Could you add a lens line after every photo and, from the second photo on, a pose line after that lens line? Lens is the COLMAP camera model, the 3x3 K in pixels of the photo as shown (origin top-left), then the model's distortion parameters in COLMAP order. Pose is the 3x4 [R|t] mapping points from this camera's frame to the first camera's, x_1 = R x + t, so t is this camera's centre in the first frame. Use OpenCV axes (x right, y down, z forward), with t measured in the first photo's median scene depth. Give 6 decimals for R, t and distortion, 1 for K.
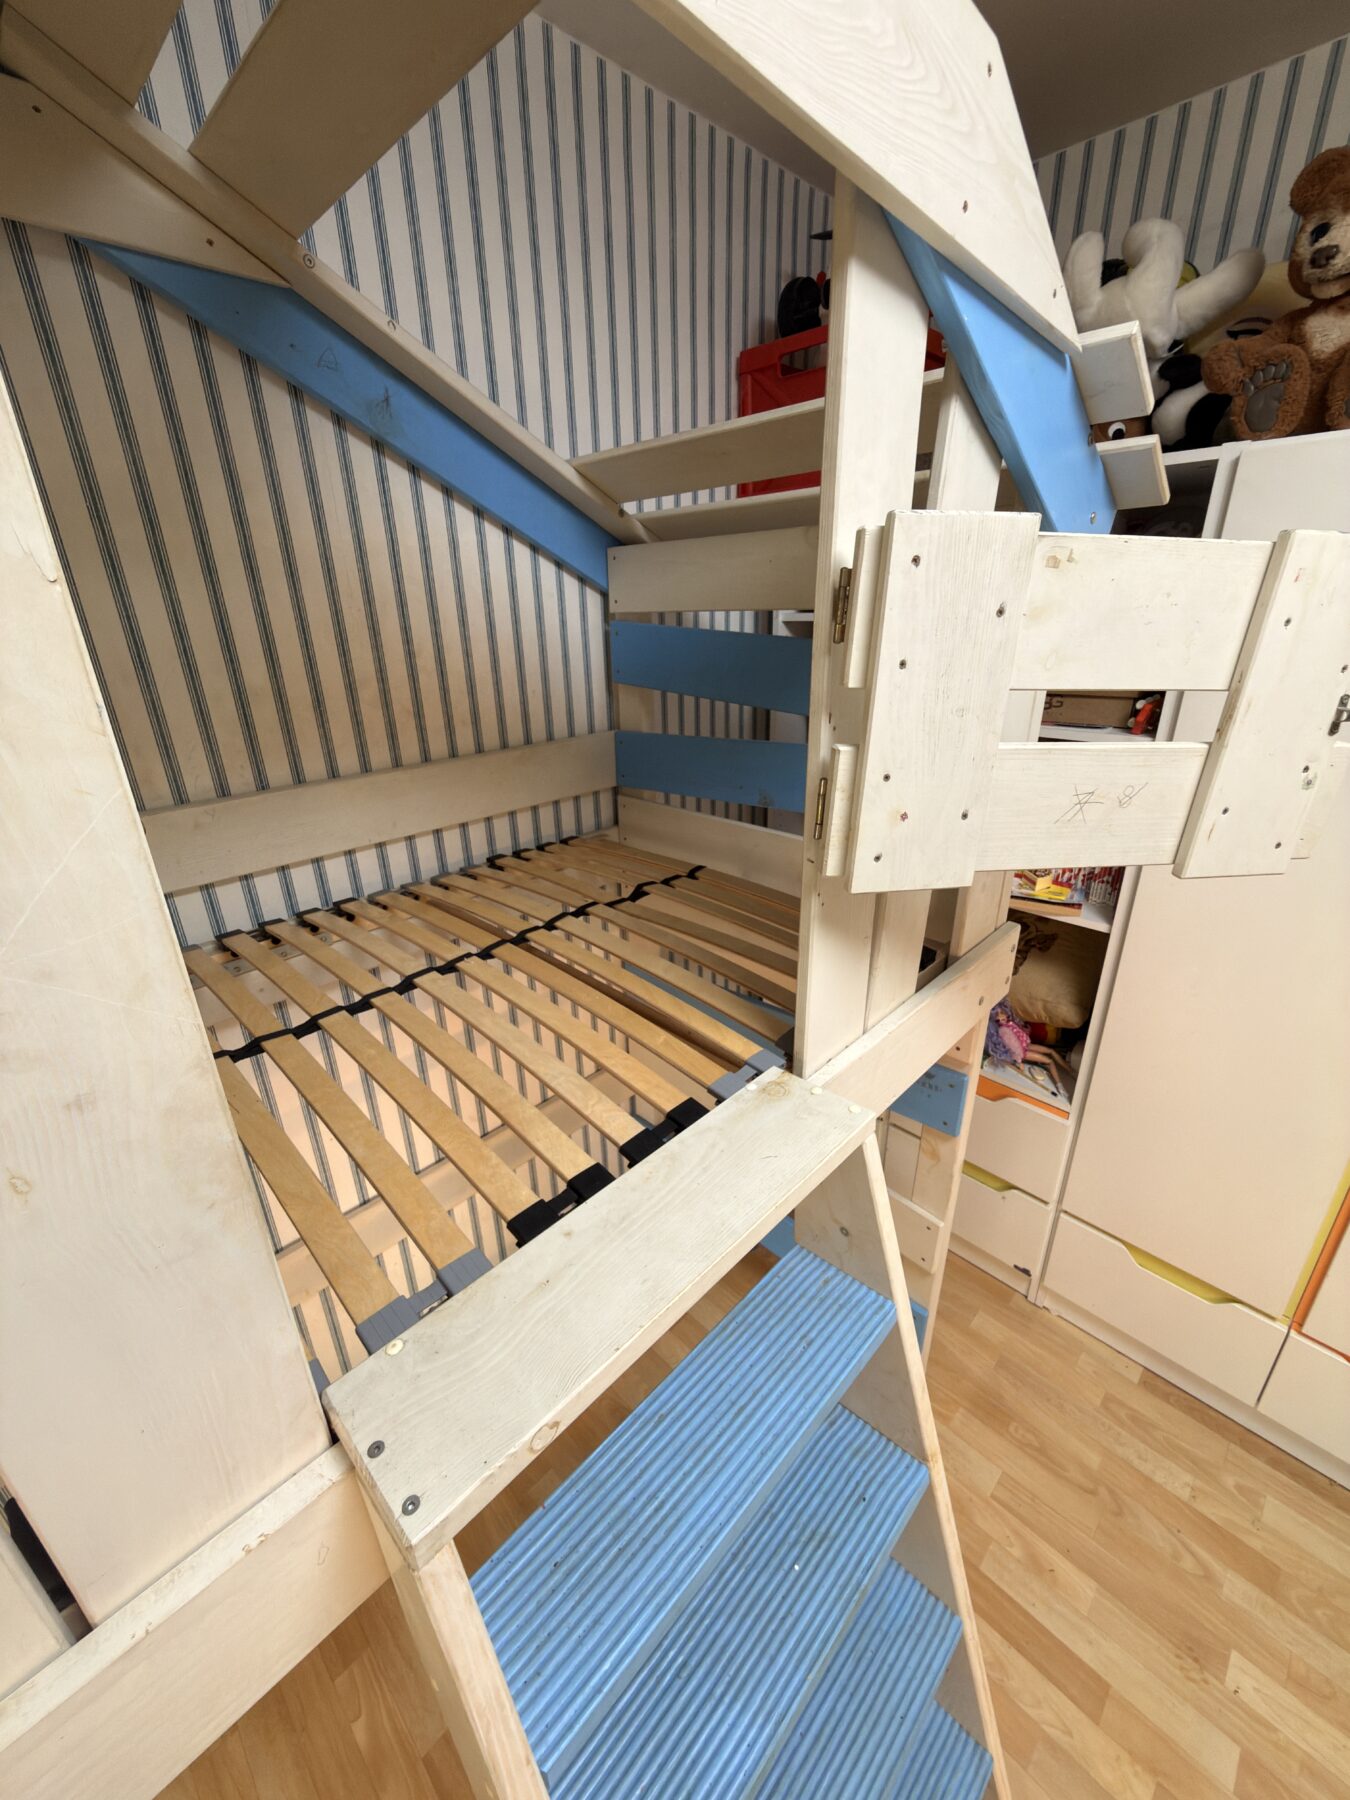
lens RADIAL K [[728.7, 0, 677.6], [0, 728.7, 911.2], [0, 0, 1]] dist [0.006180, -0.001121]
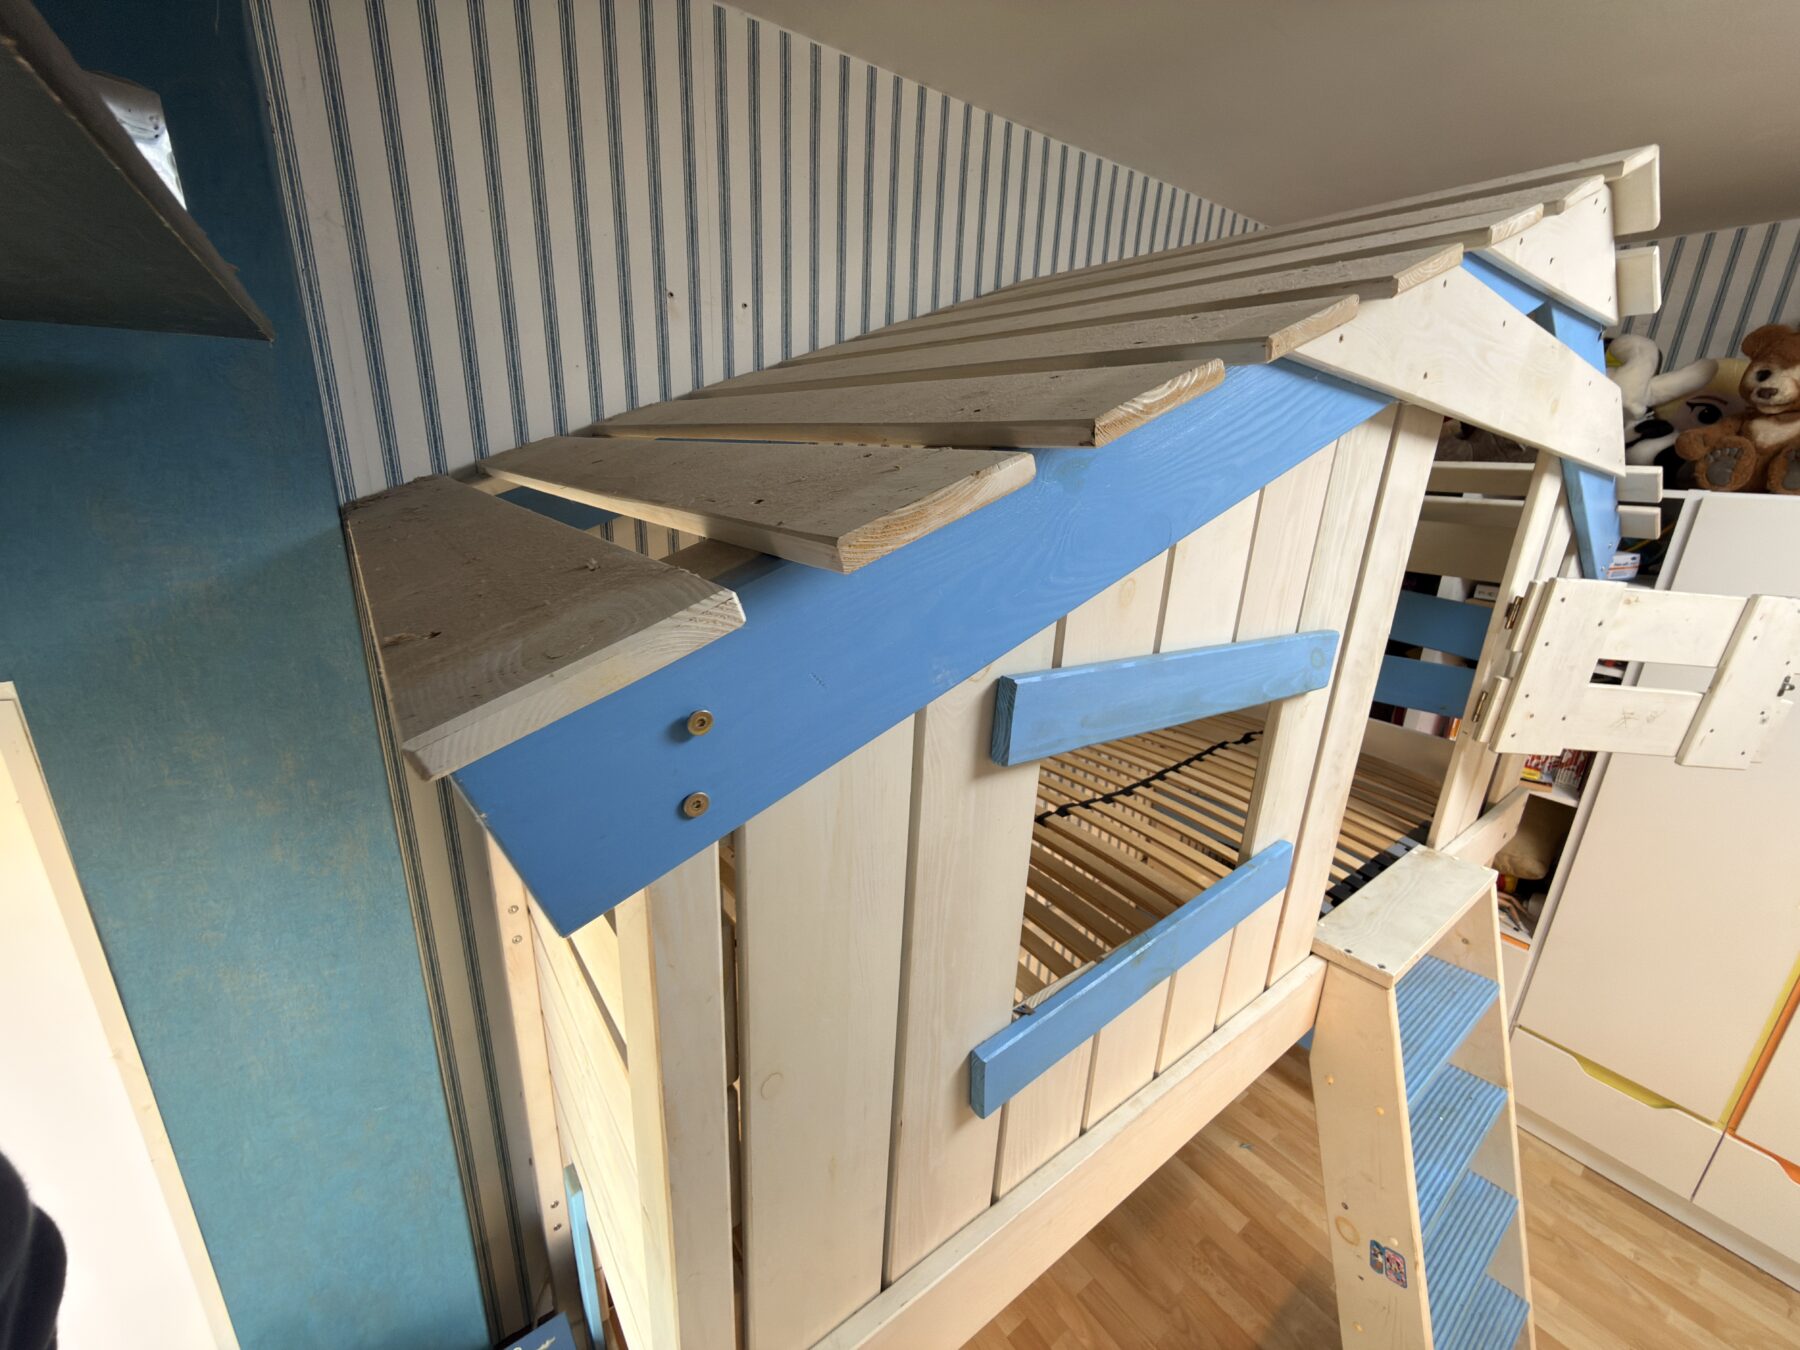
lens RADIAL K [[728.7, 0, 902.5], [0, 728.7, 682.3], [0, 0, 1]] dist [0.006180, -0.001121]
pose [[0.986965, 0.103031, -0.123629, -0.563933], [-0.114707, 0.989189, -0.091362, 0.077388], [0.112880, 0.104352, 0.988114, -0.572888]]
